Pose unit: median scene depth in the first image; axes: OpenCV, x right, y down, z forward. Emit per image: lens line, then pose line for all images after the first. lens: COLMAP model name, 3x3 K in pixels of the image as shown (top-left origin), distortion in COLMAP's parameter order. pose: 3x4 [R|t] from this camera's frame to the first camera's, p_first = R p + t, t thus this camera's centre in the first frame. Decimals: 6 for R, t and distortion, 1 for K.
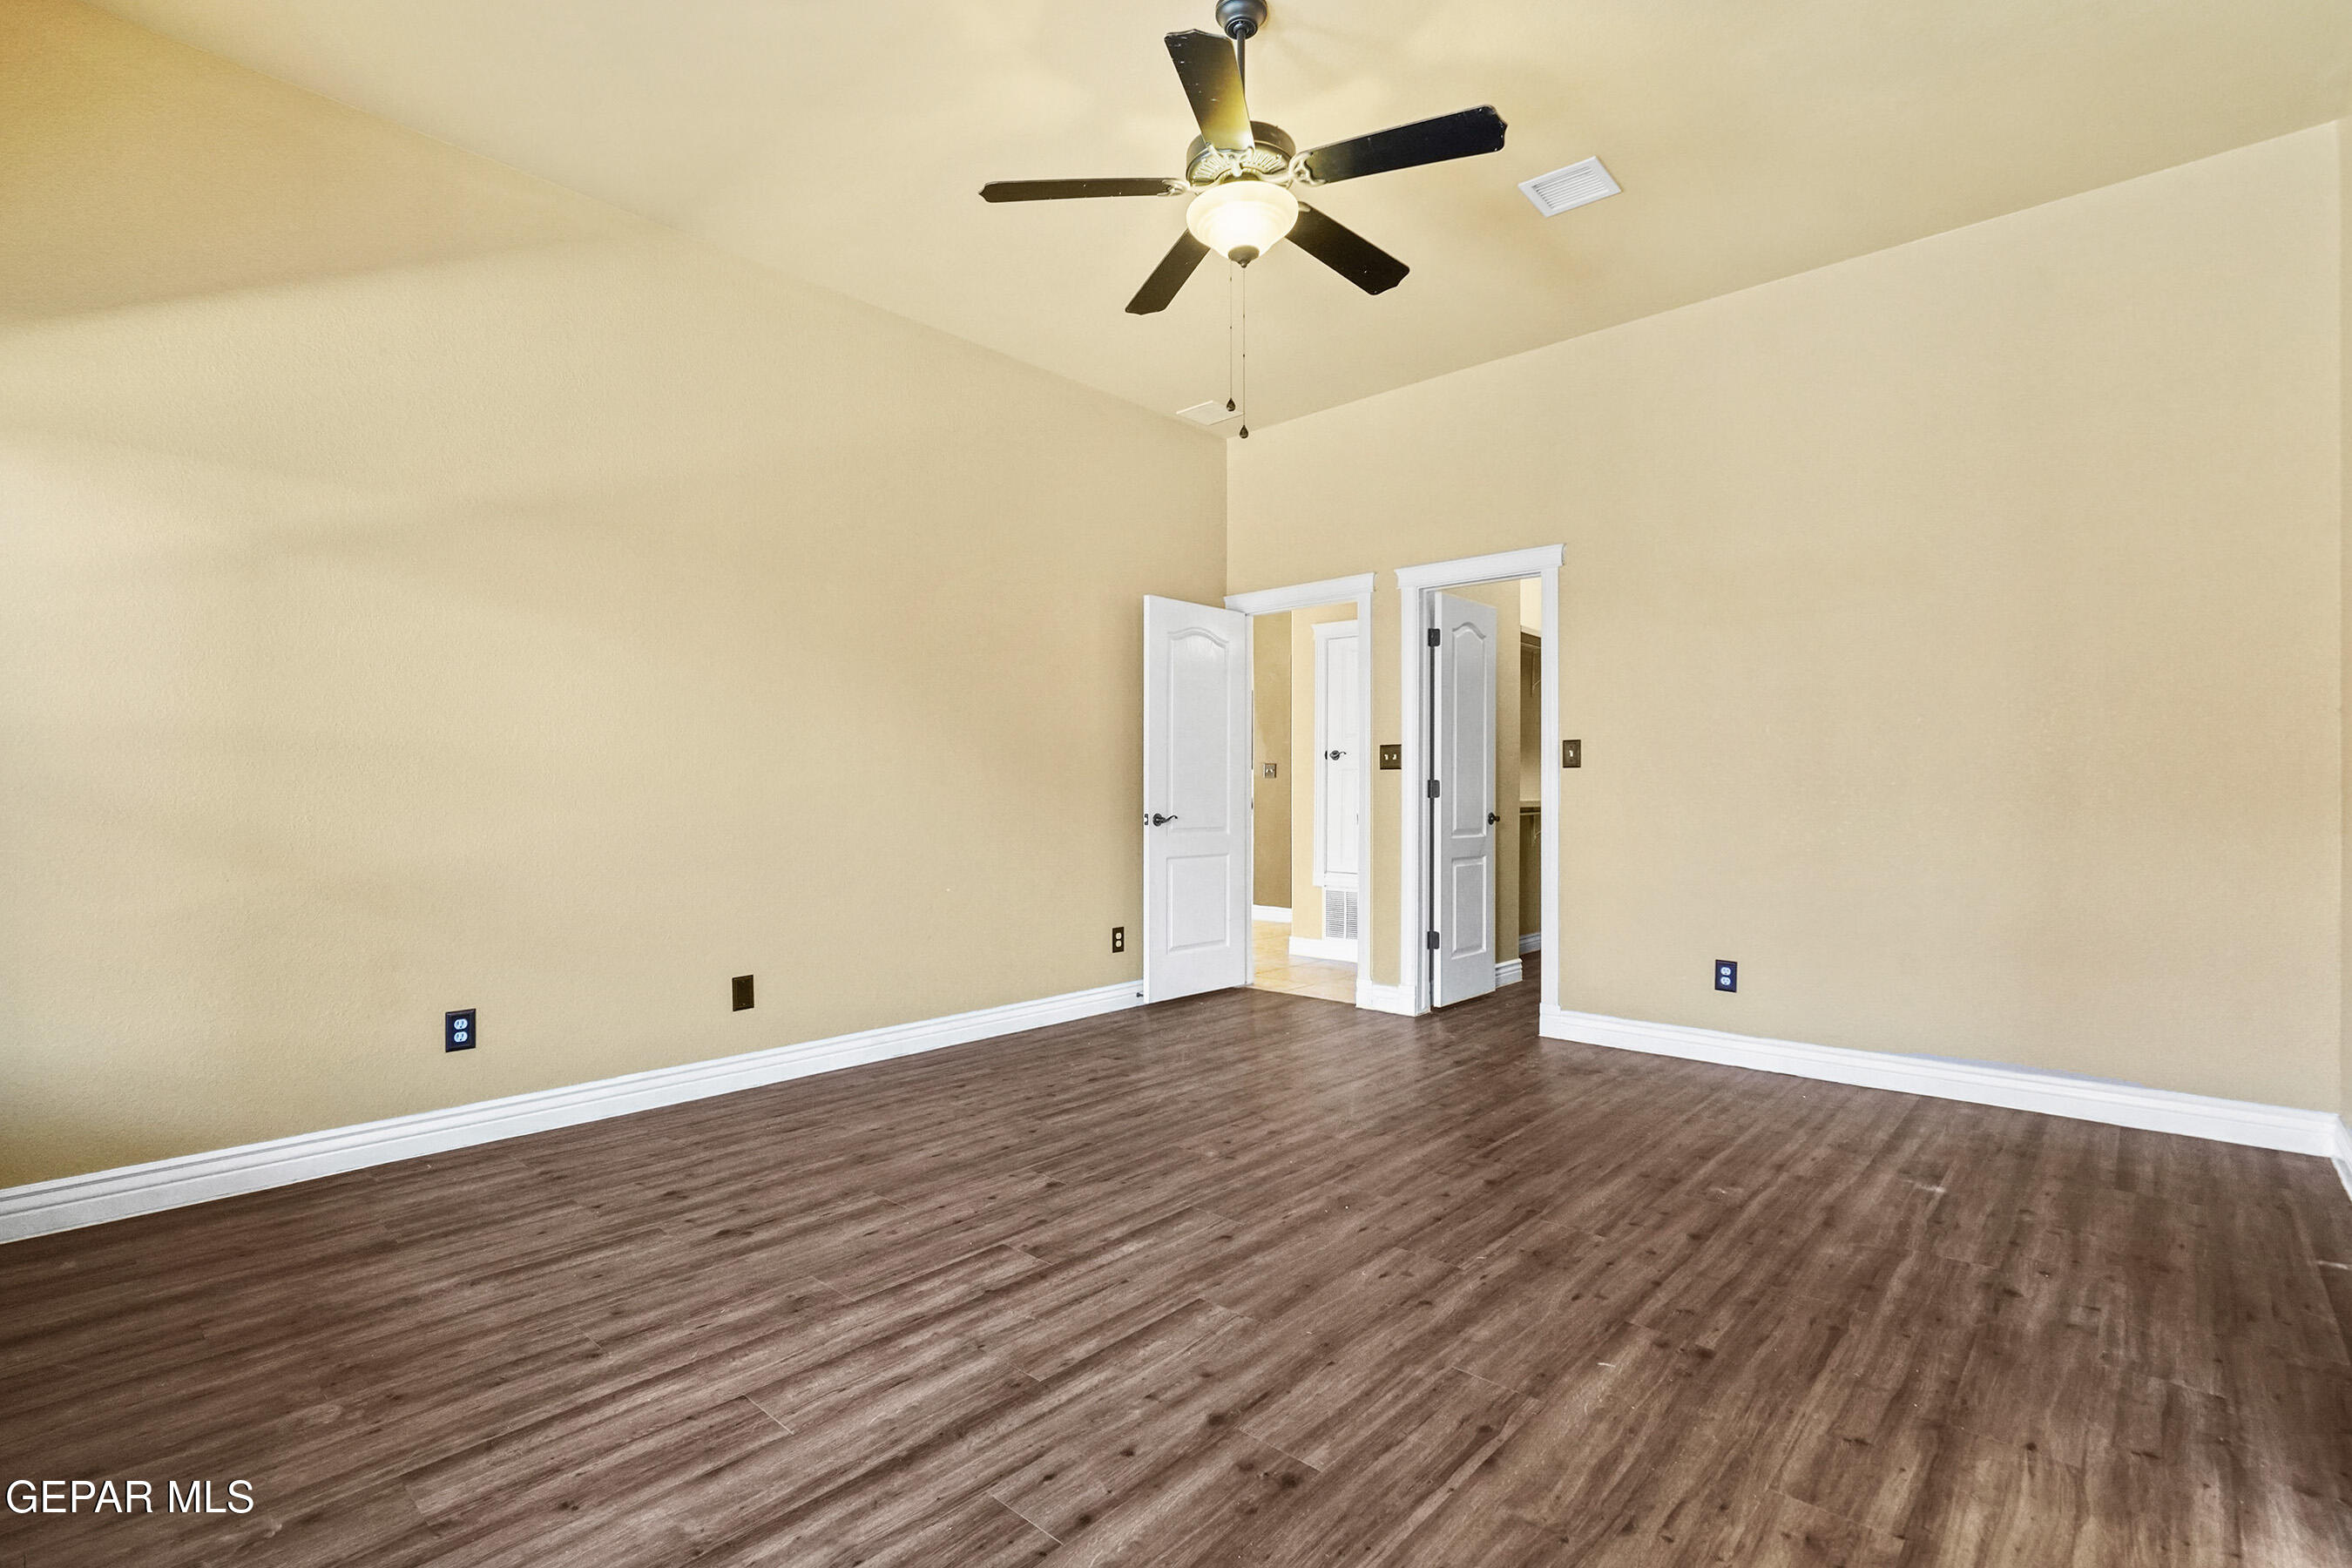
lens RADIAL K [[1077.7, 0, 1175.4], [0, 1077.7, 782.1], [0, 0, 1]] dist [-0.006072, 0.002691]
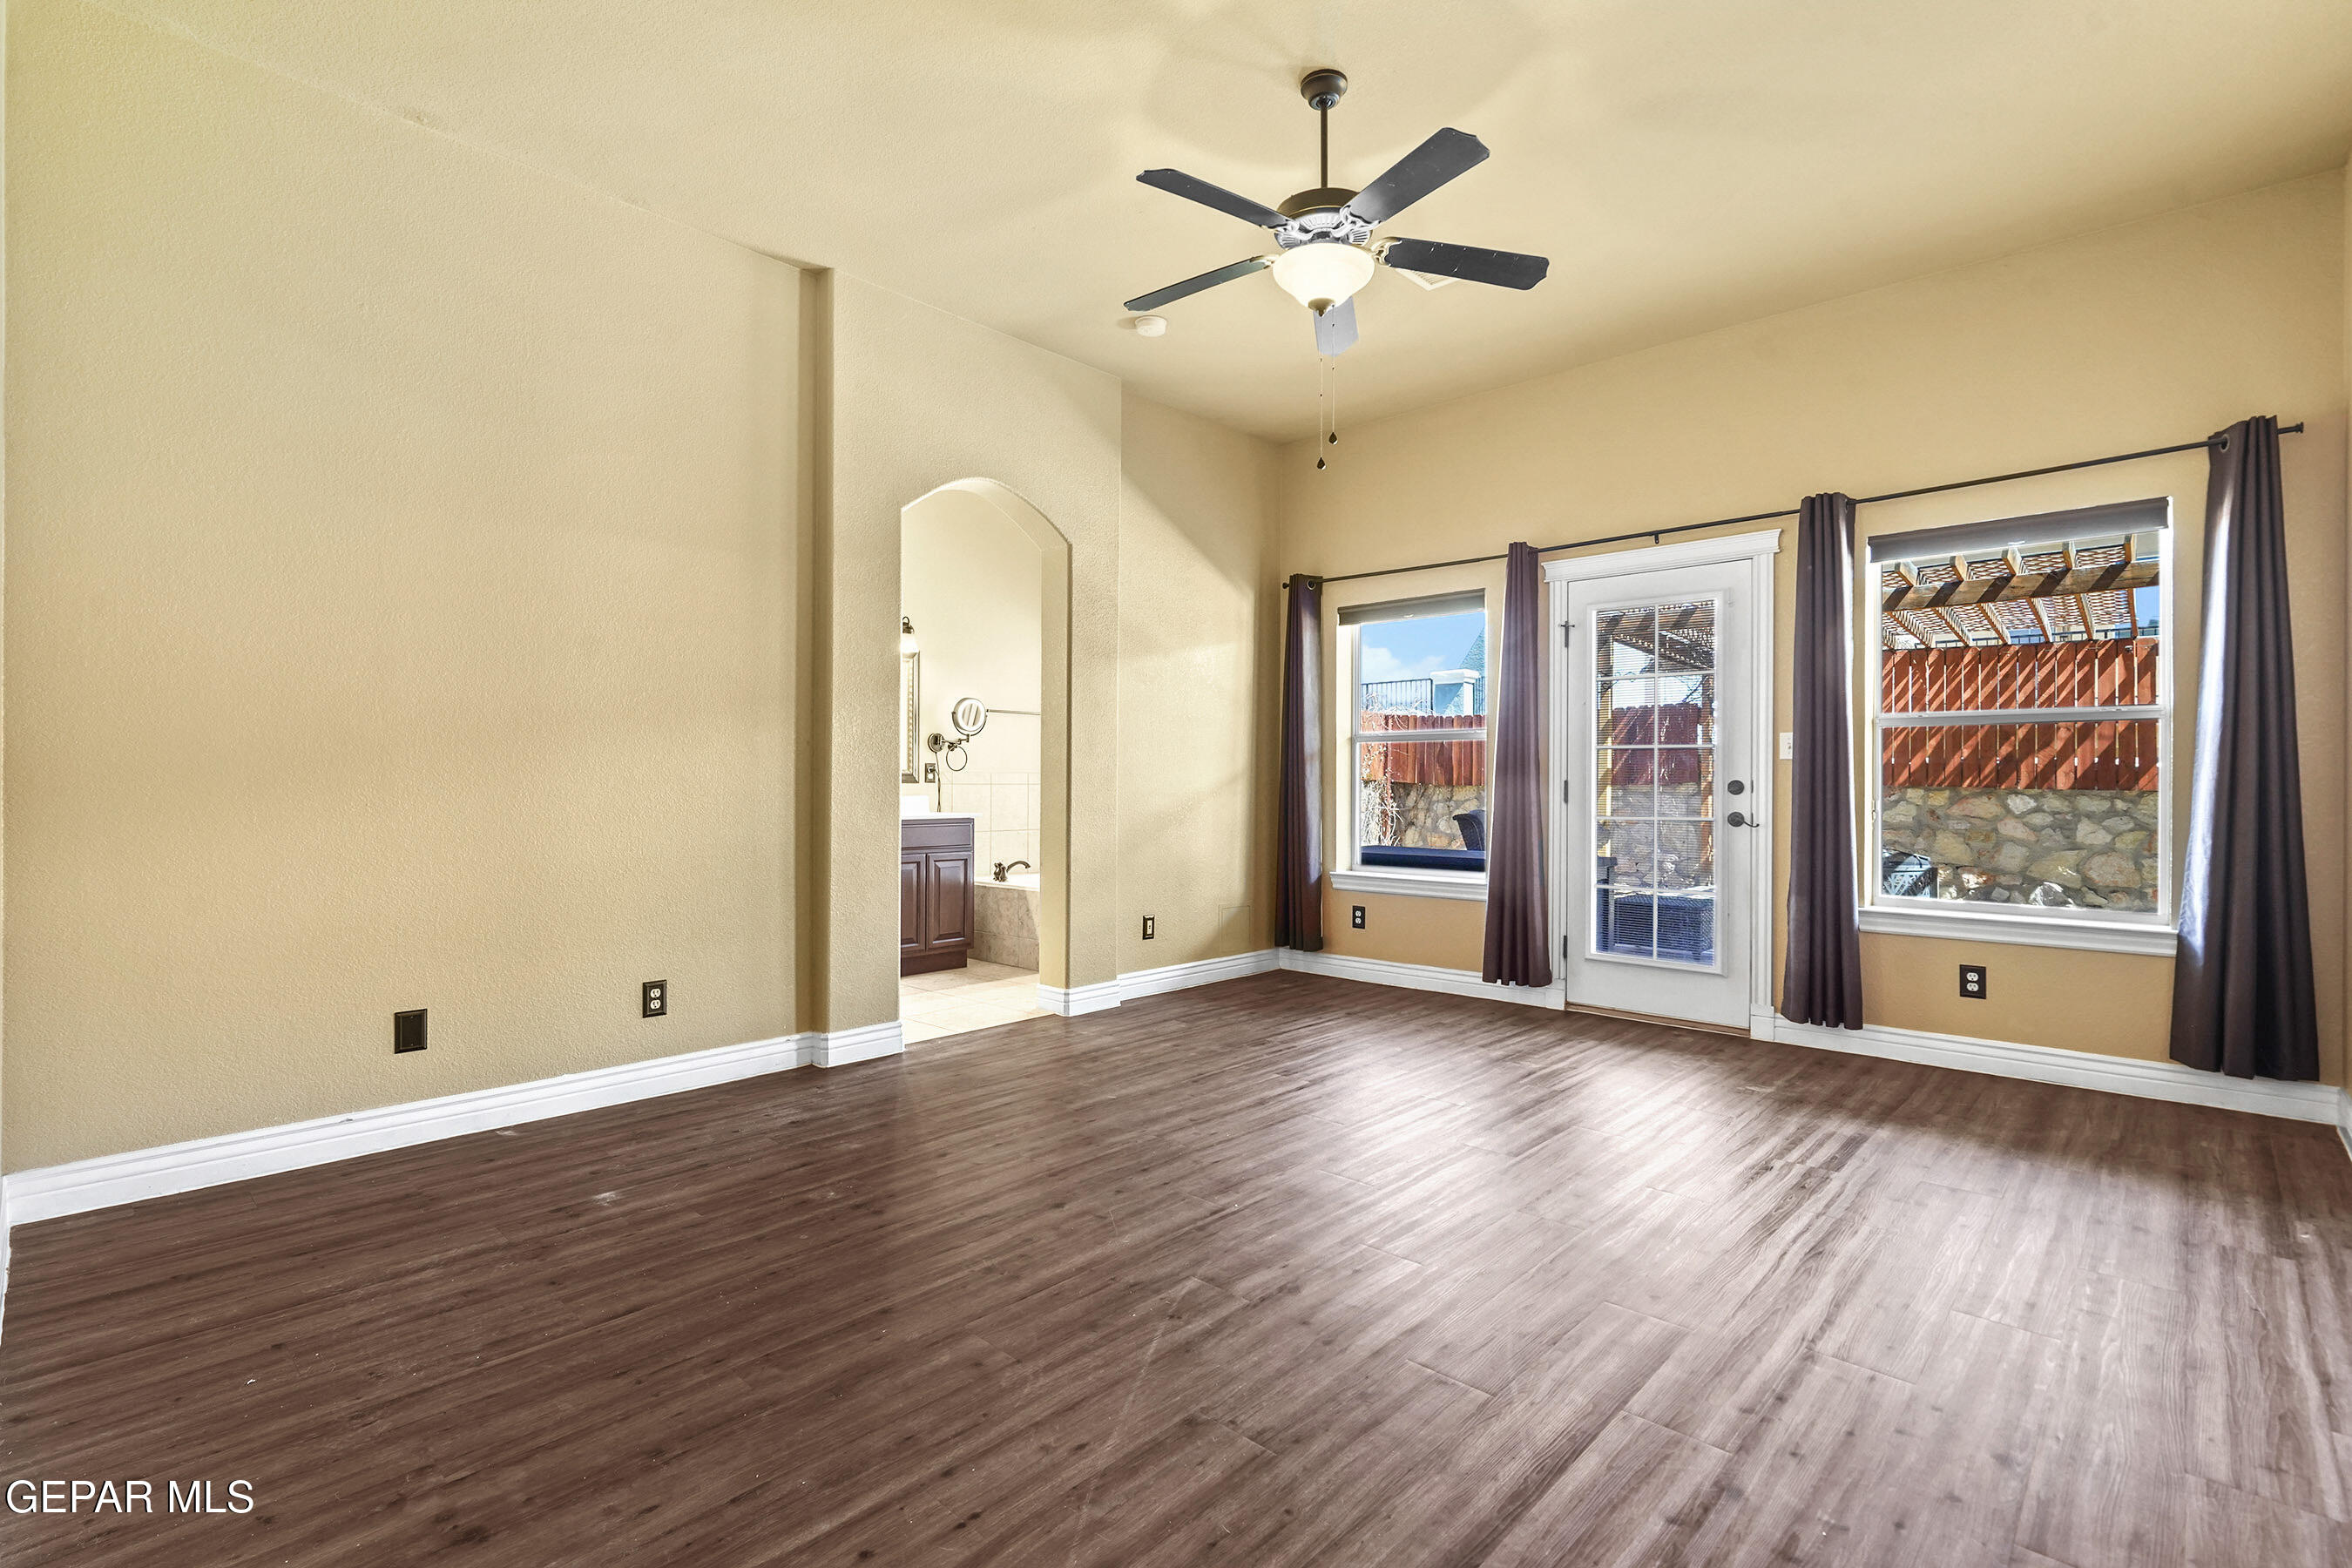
lens RADIAL K [[1148.3, 0, 1169.4], [0, 1148.3, 780.1], [0, 0, 1]] dist [0.001276, 0.000043]
pose [[-0.999655, 0.000449, 0.026260, 0.214830], [0.000472, 1.000000, 0.000867, 0.003770], [-0.026260, 0.000879, -0.999655, 2.504083]]
